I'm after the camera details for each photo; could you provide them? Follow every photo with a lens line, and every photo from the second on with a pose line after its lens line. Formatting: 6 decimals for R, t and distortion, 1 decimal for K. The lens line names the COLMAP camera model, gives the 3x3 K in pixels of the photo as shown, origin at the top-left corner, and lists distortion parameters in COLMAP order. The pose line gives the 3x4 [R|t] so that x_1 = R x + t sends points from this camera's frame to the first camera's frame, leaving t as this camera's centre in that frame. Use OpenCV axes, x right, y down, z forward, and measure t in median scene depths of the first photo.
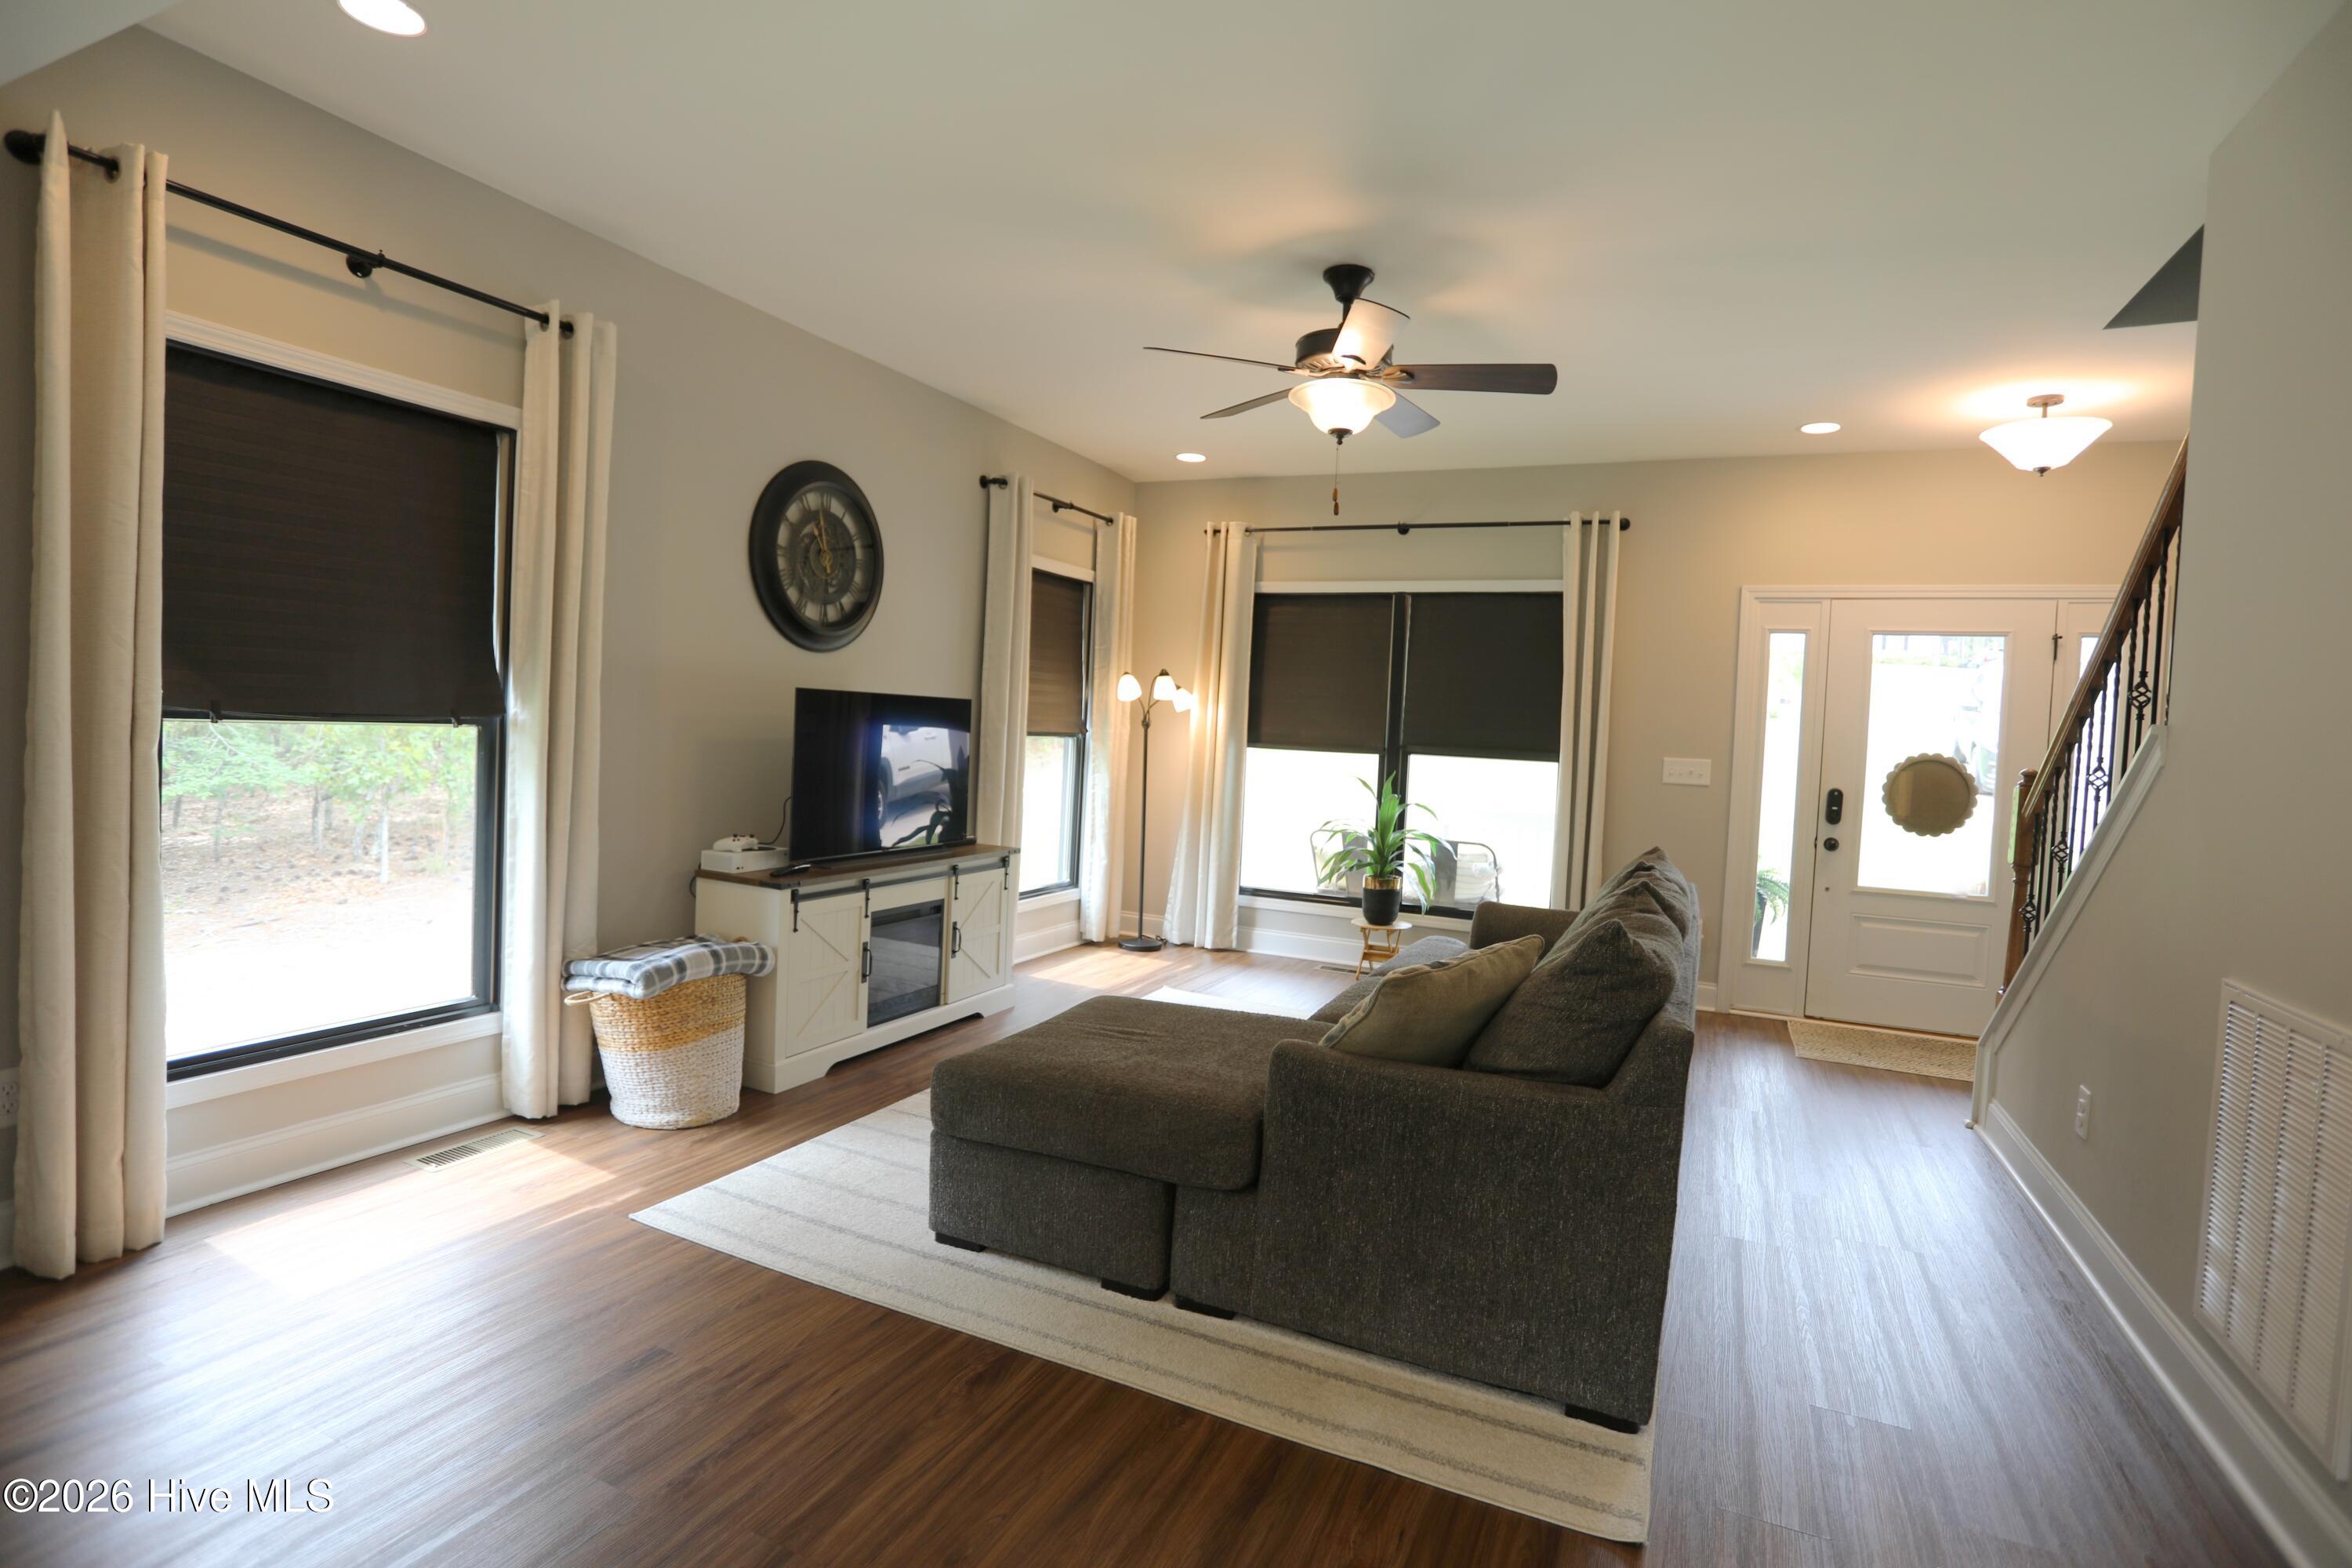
lens RADIAL K [[1130.3, 0, 1169.7], [0, 1130.3, 762.5], [0, 0, 1]] dist [-0.099864, 0.055994]
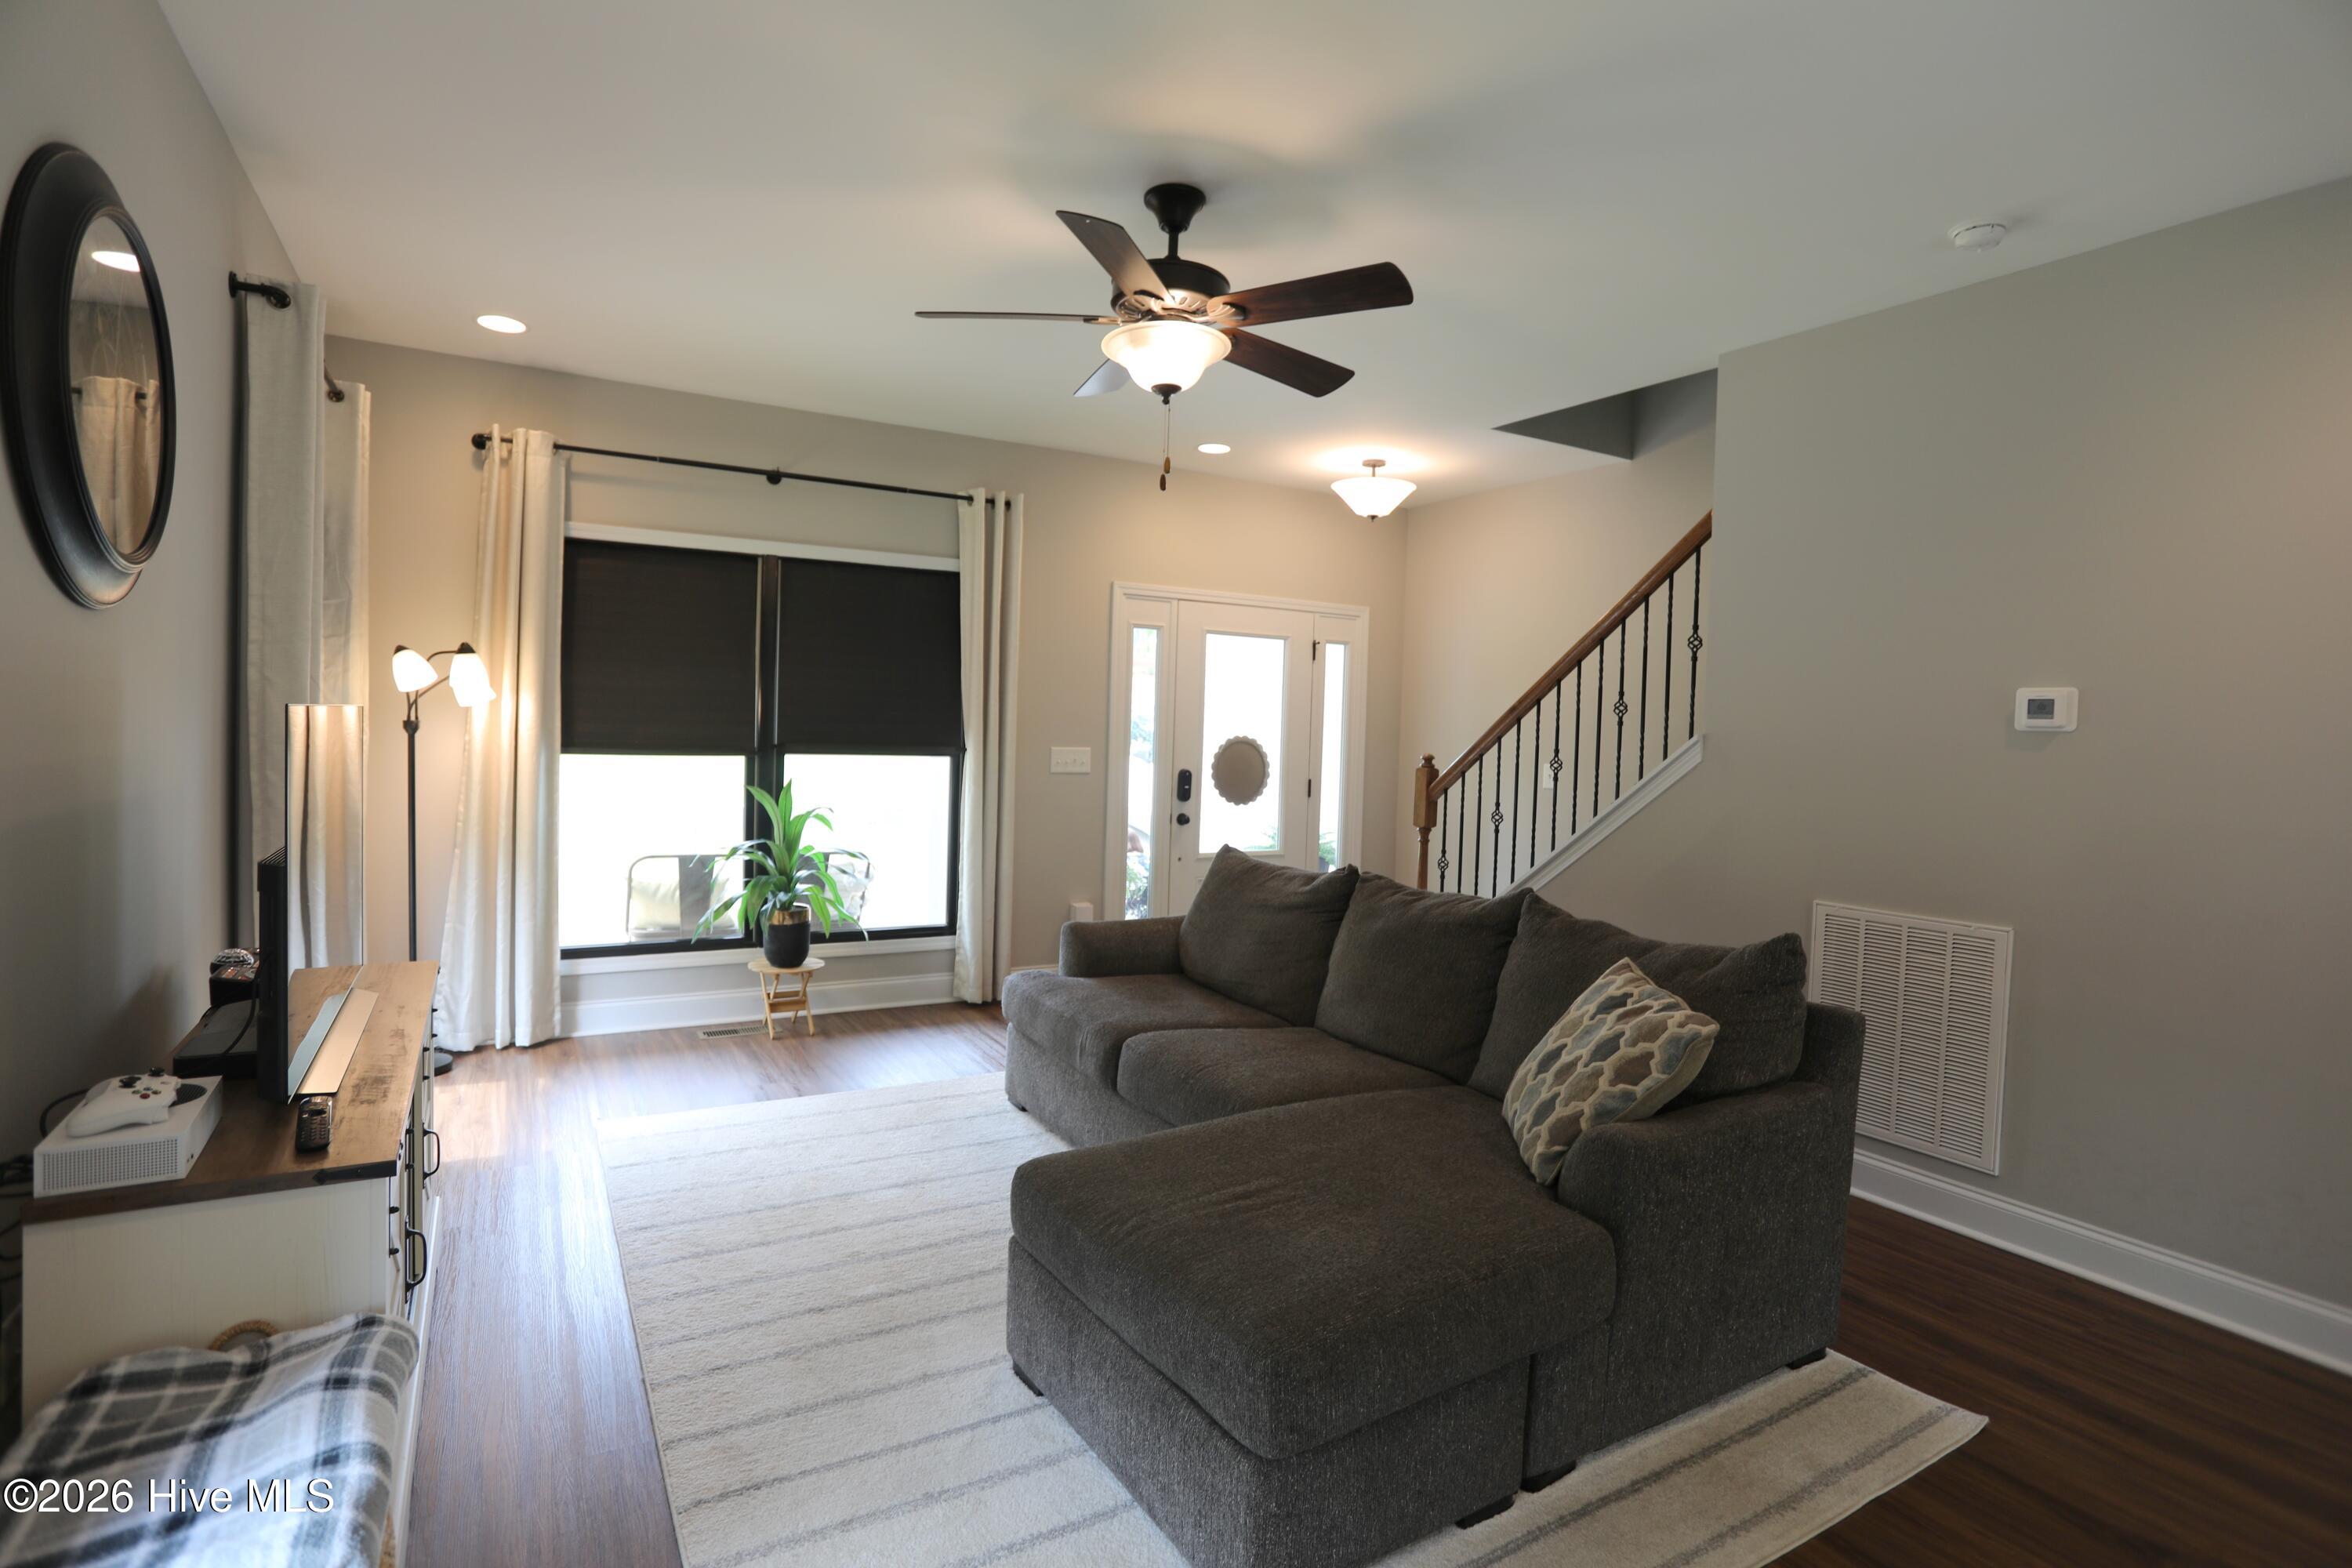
lens RADIAL K [[1144.0, 0, 1173.7], [0, 1144.0, 753.6], [0, 0, 1]] dist [-0.077718, 0.036239]
pose [[0.564630, -0.048744, 0.823904, -0.342131], [0.022429, 0.998792, 0.043720, -0.041333], [-0.825040, -0.006207, 0.565041, 0.327071]]
